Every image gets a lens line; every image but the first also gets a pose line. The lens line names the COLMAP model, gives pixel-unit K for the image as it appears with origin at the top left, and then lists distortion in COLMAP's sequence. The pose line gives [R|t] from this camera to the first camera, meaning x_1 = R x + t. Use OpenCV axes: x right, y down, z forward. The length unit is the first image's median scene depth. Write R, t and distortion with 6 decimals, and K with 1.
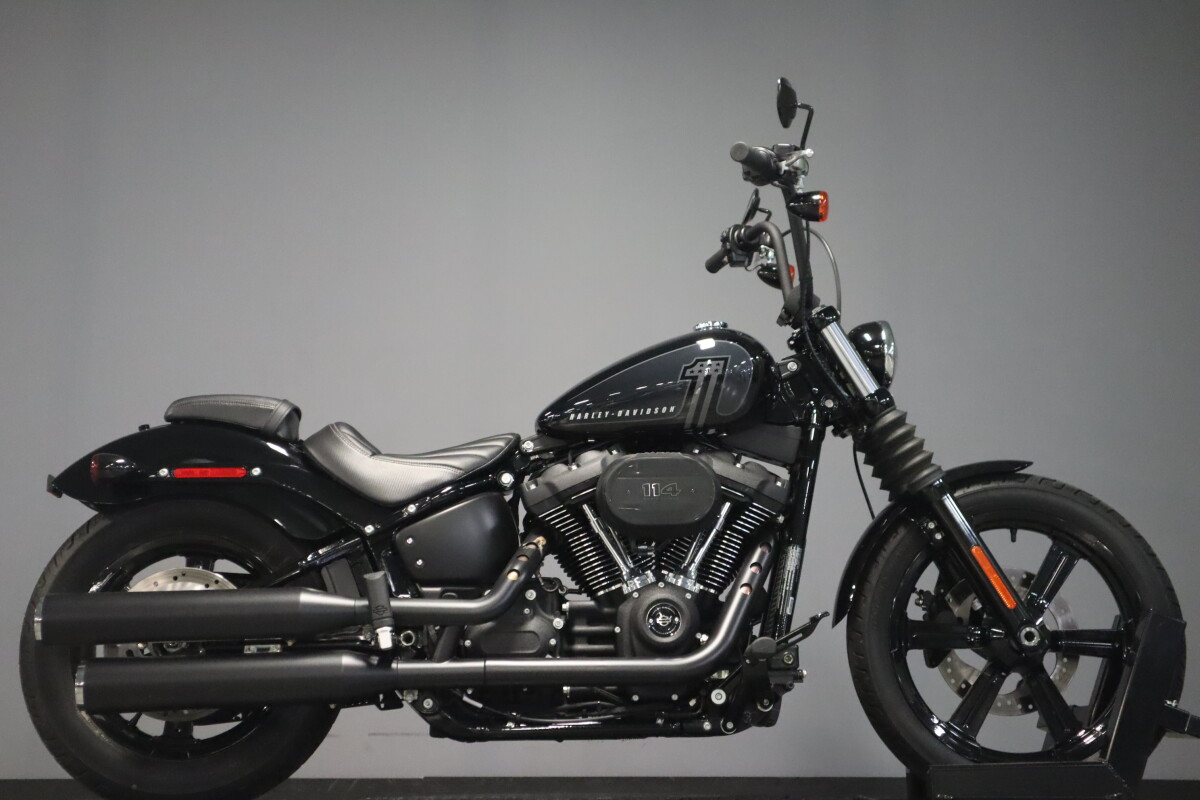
lens RADIAL K [[1750.2, 0, 600.0], [0, 1750.2, 400.0], [0, 0, 1]] dist [0.021835, -0.018078]
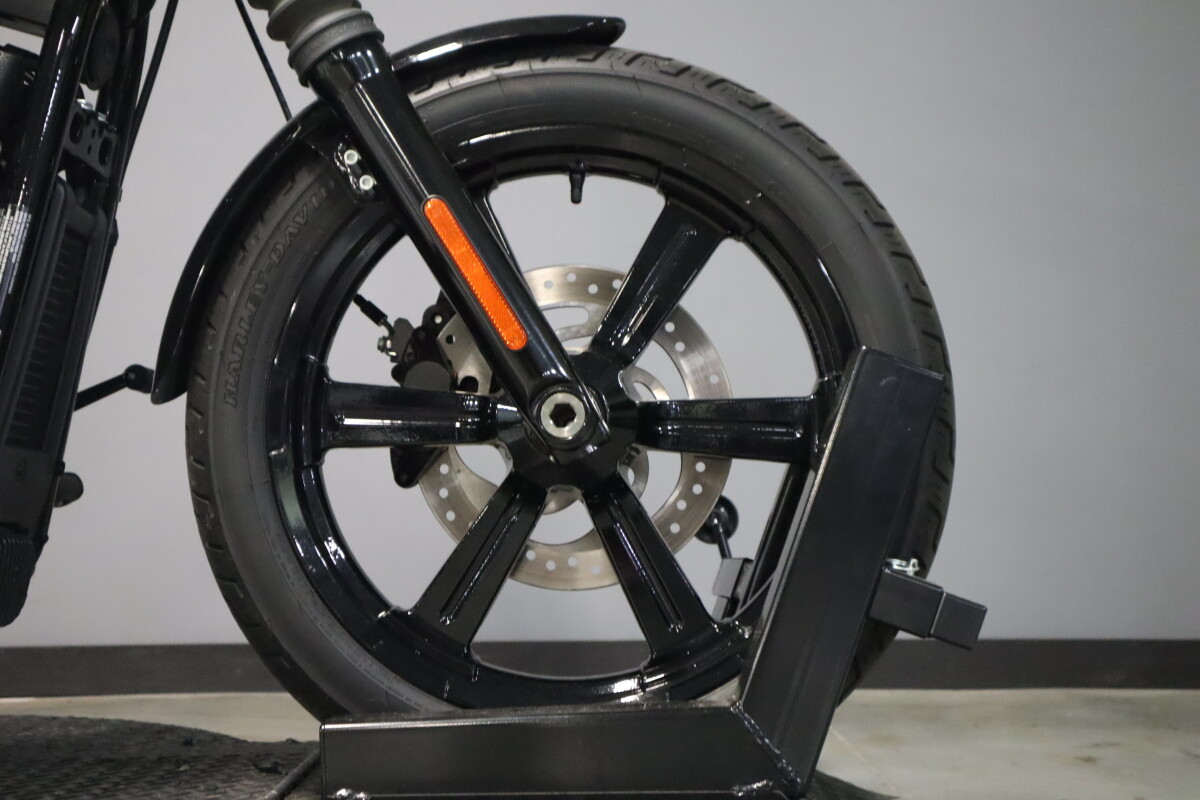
lens RADIAL K [[1658.3, 0, 600.0], [0, 1658.3, 400.0], [0, 0, 1]] dist [0.023663, 0.010840]
pose [[0.999625, -0.010919, -0.025123, 0.260250], [0.013716, 0.993388, 0.113982, 0.085458], [0.023712, -0.114283, 0.993165, 0.601047]]
